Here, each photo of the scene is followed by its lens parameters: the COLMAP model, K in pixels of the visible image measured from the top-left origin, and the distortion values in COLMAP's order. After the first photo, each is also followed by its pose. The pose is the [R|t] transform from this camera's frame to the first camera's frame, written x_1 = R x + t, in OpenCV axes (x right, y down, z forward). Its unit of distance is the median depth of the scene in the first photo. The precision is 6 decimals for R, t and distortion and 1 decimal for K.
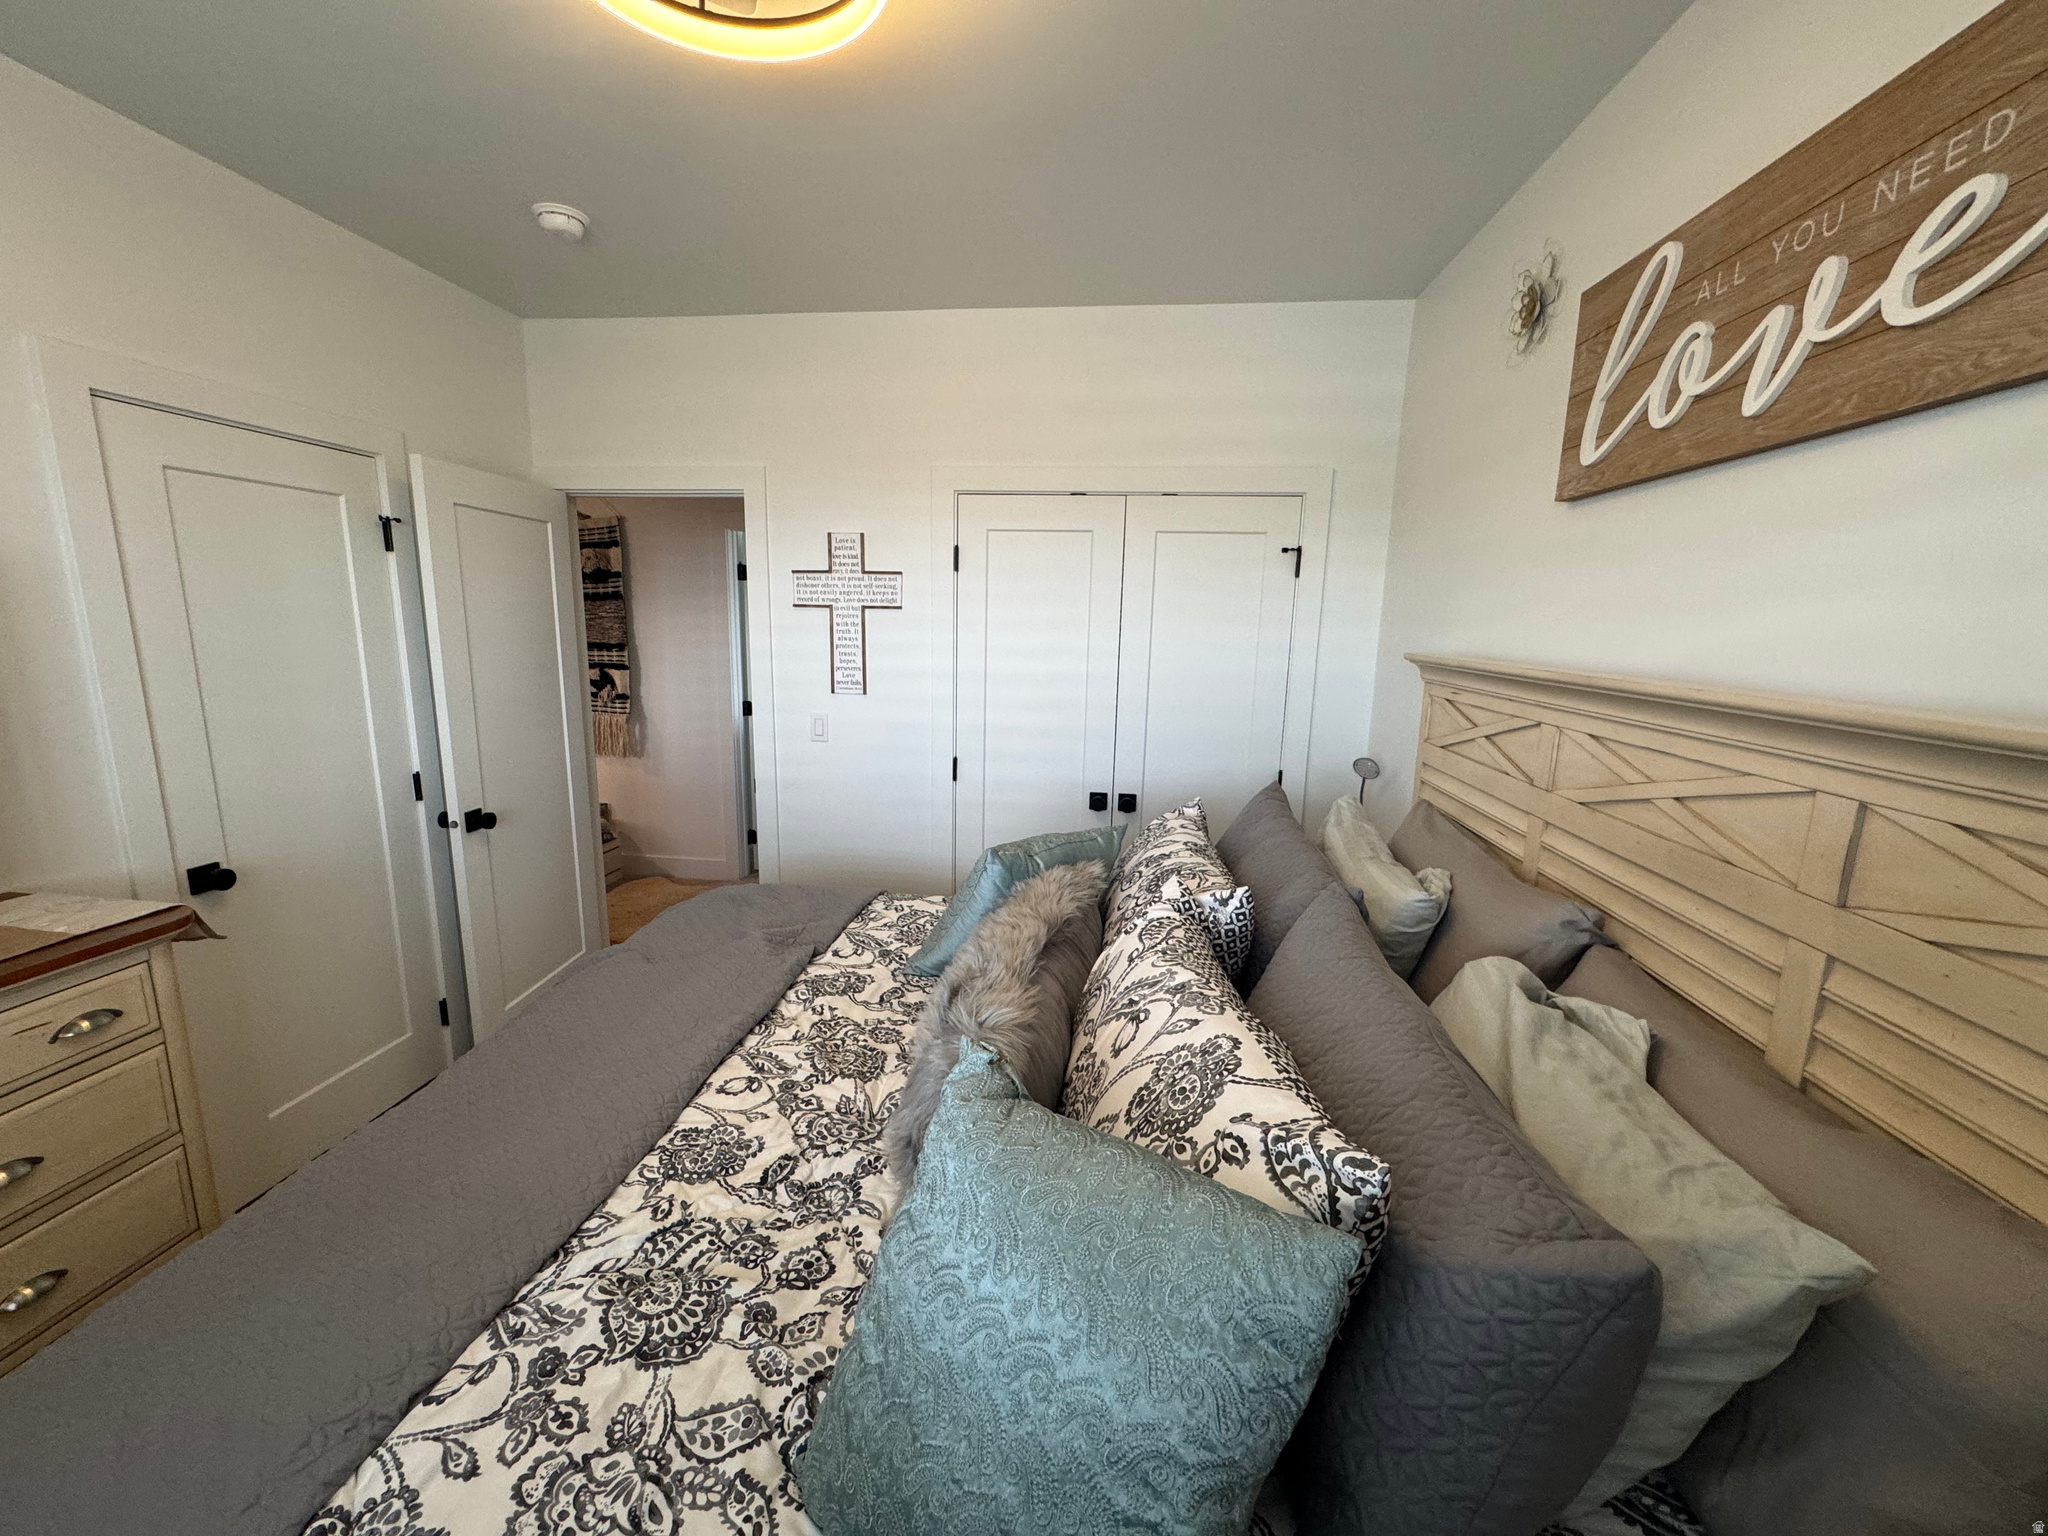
lens RADIAL K [[818.4, 0, 1020.3], [0, 818.4, 776.1], [0, 0, 1]] dist [-0.000236, 0.000173]
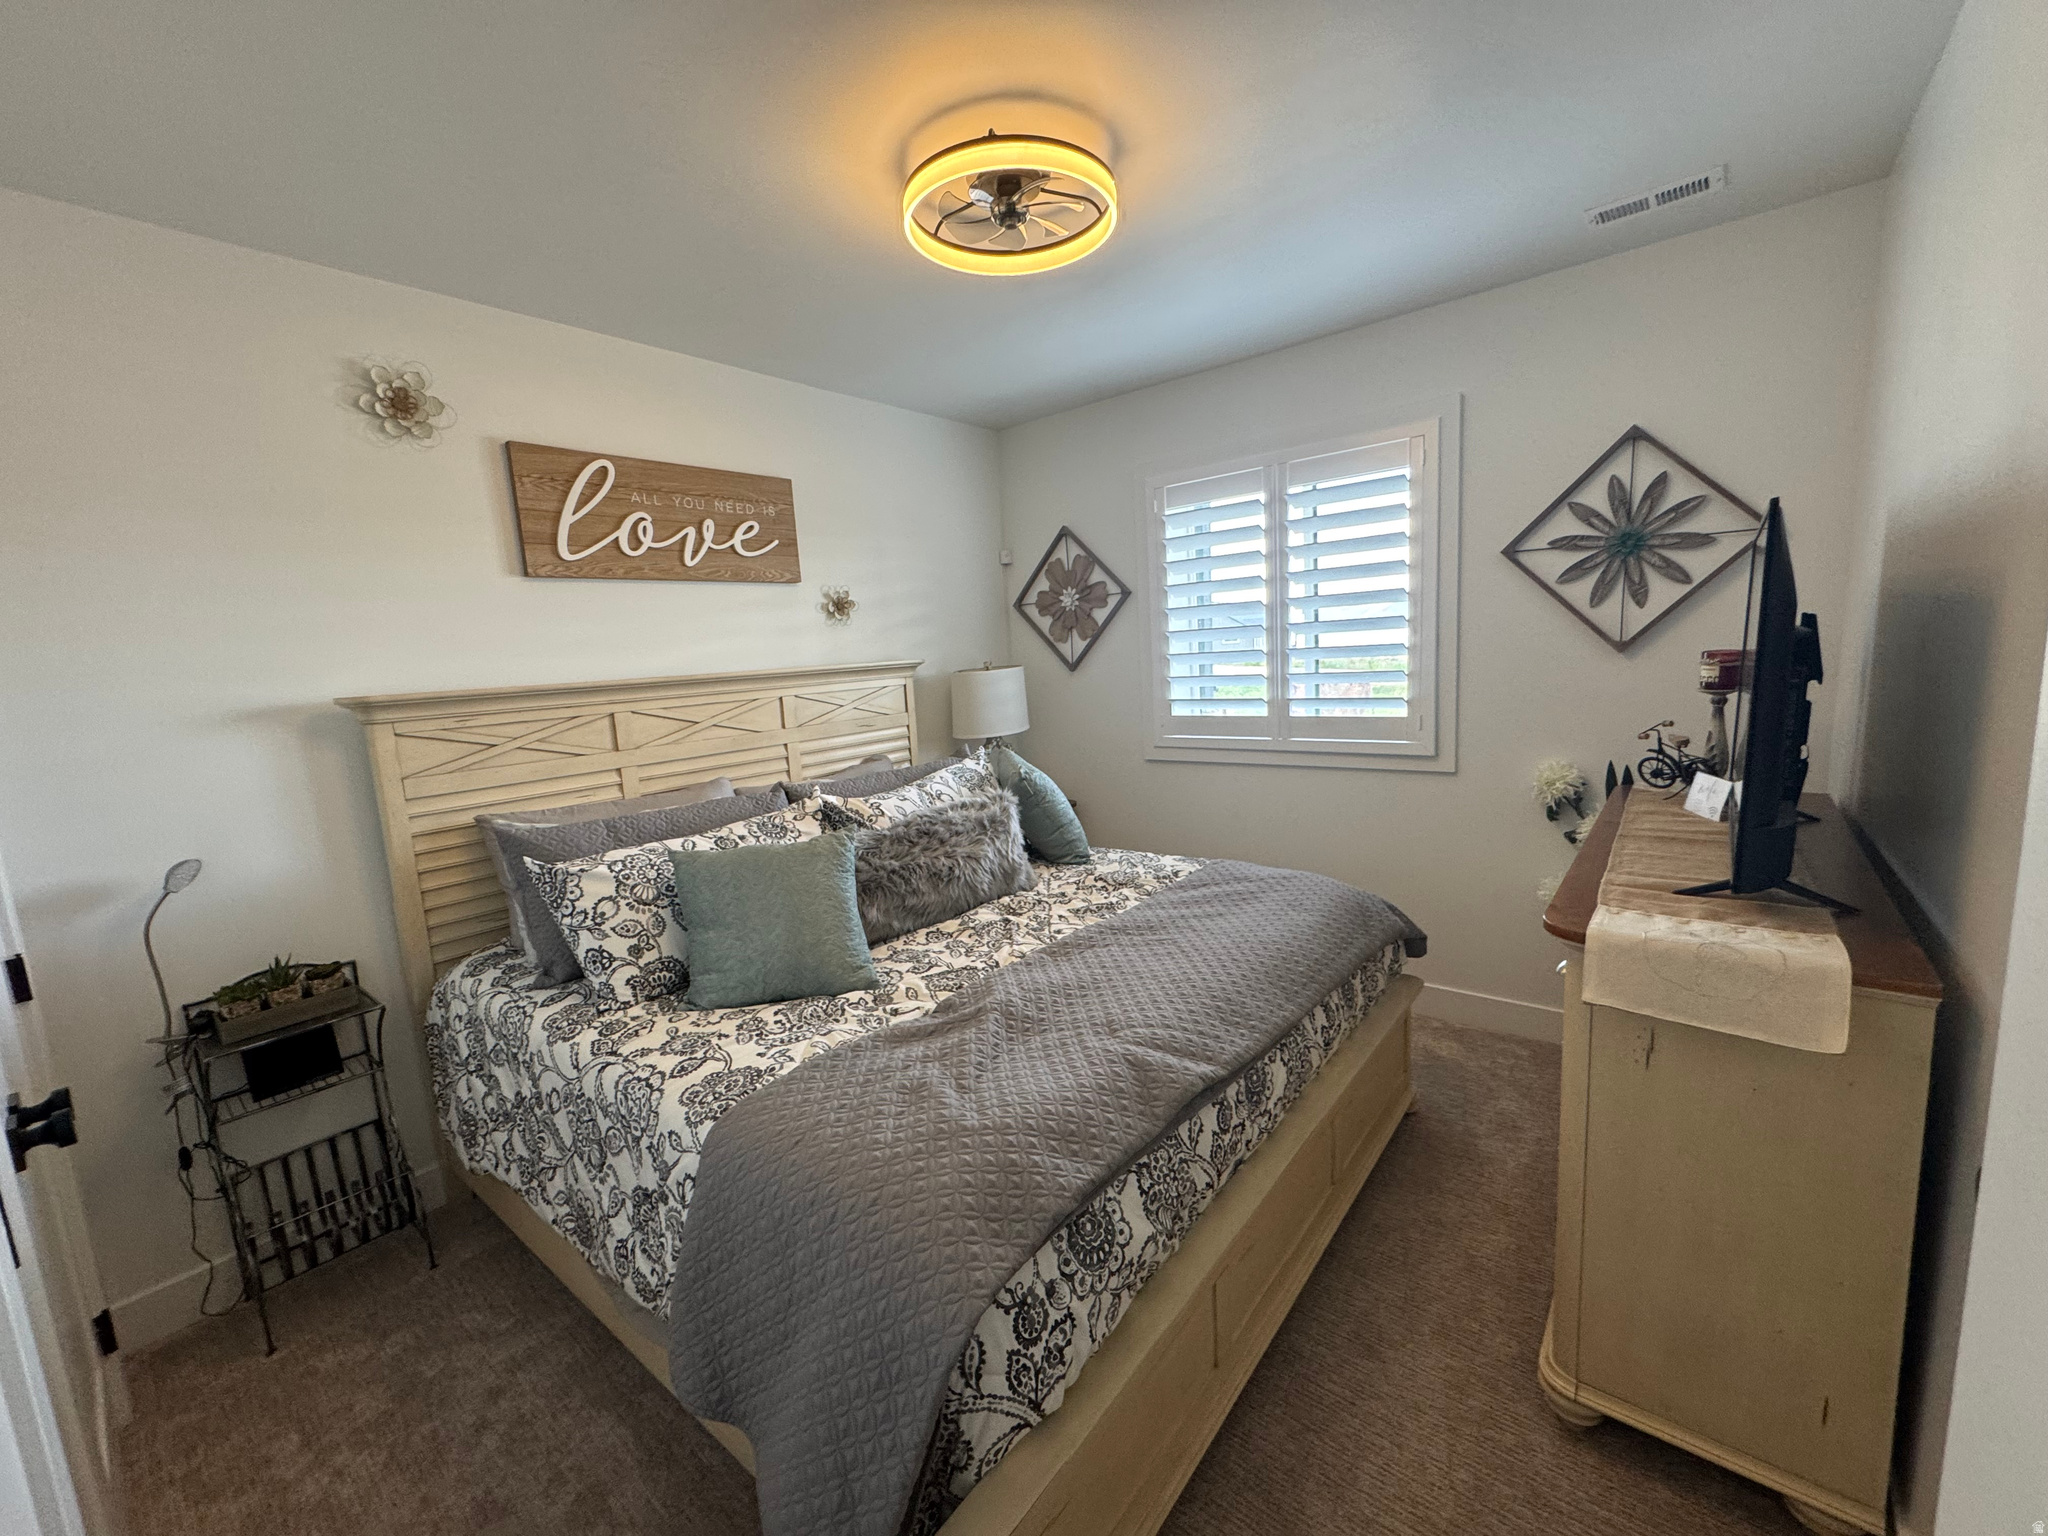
lens RADIAL K [[818.4, 0, 1028.5], [0, 818.4, 759.5], [0, 0, 1]] dist [-0.000236, 0.000173]
pose [[-0.836124, -0.049775, 0.546278, -1.462606], [0.142816, 0.941776, 0.304404, -0.536616], [-0.529623, 0.332537, -0.780332, 2.797301]]
